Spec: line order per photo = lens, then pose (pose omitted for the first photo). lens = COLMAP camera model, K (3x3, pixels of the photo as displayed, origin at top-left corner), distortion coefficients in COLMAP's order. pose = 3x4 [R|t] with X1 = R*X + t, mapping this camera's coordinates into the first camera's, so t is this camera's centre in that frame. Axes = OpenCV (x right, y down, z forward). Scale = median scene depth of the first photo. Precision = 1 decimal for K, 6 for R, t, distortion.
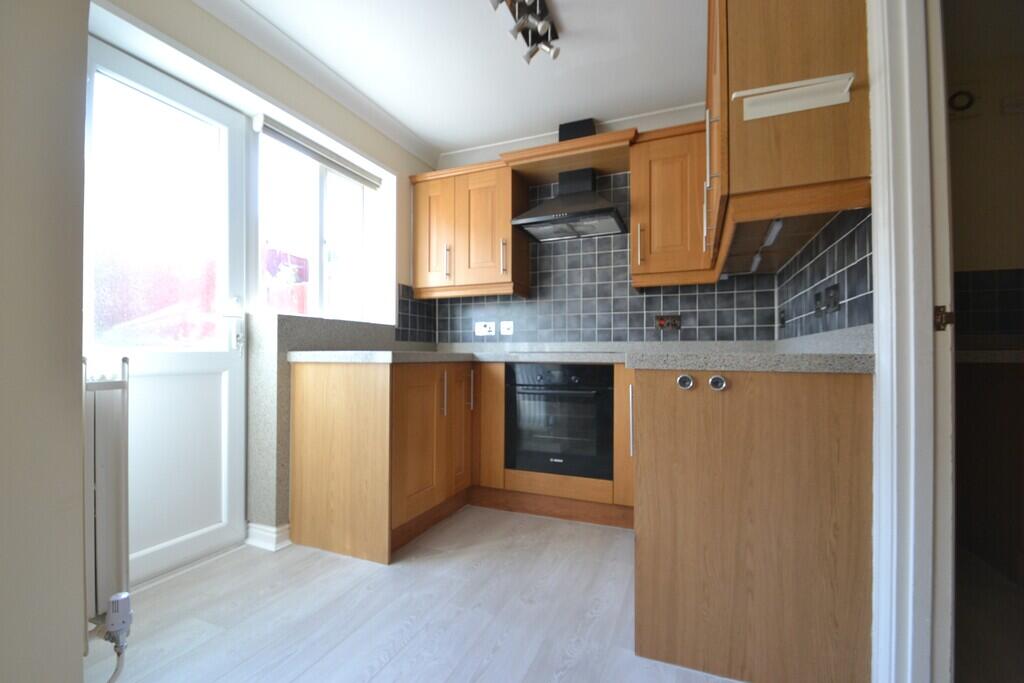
lens RADIAL K [[459.8, 0, 485.1], [0, 459.8, 351.6], [0, 0, 1]] dist [0.001919, -0.000117]
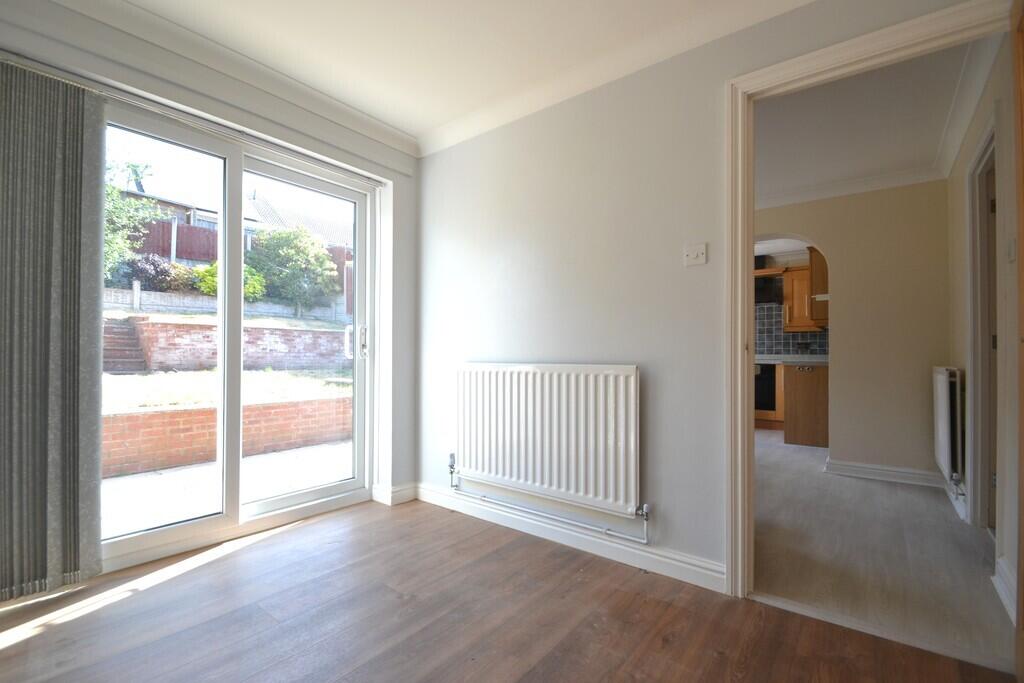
lens RADIAL K [[459.8, 0, 485.1], [0, 459.8, 351.6], [0, 0, 1]] dist [0.001919, -0.000117]
pose [[0.963282, 0.003208, -0.268471, -0.464803], [-0.005644, 0.999950, -0.008303, -0.010206], [0.268431, 0.009514, 0.963252, -1.494163]]
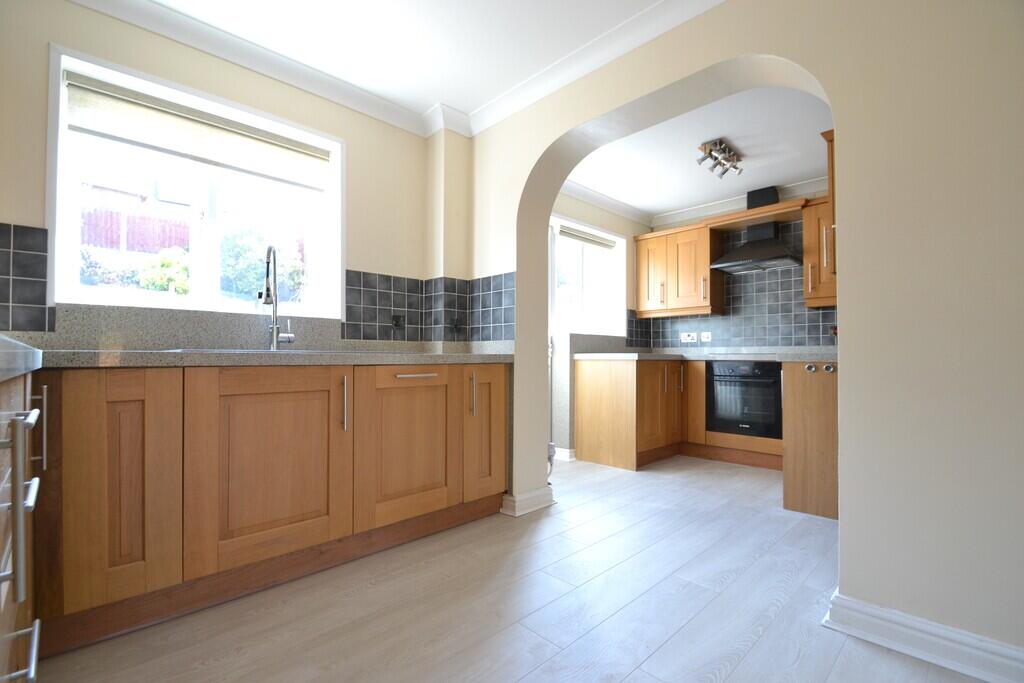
lens RADIAL K [[459.8, 0, 485.1], [0, 459.8, 351.6], [0, 0, 1]] dist [0.001919, -0.000117]
pose [[0.923937, -0.004800, -0.382515, -0.043700], [0.001666, 0.999962, -0.008524, 0.004746], [0.382541, 0.007239, 0.923910, -0.612019]]
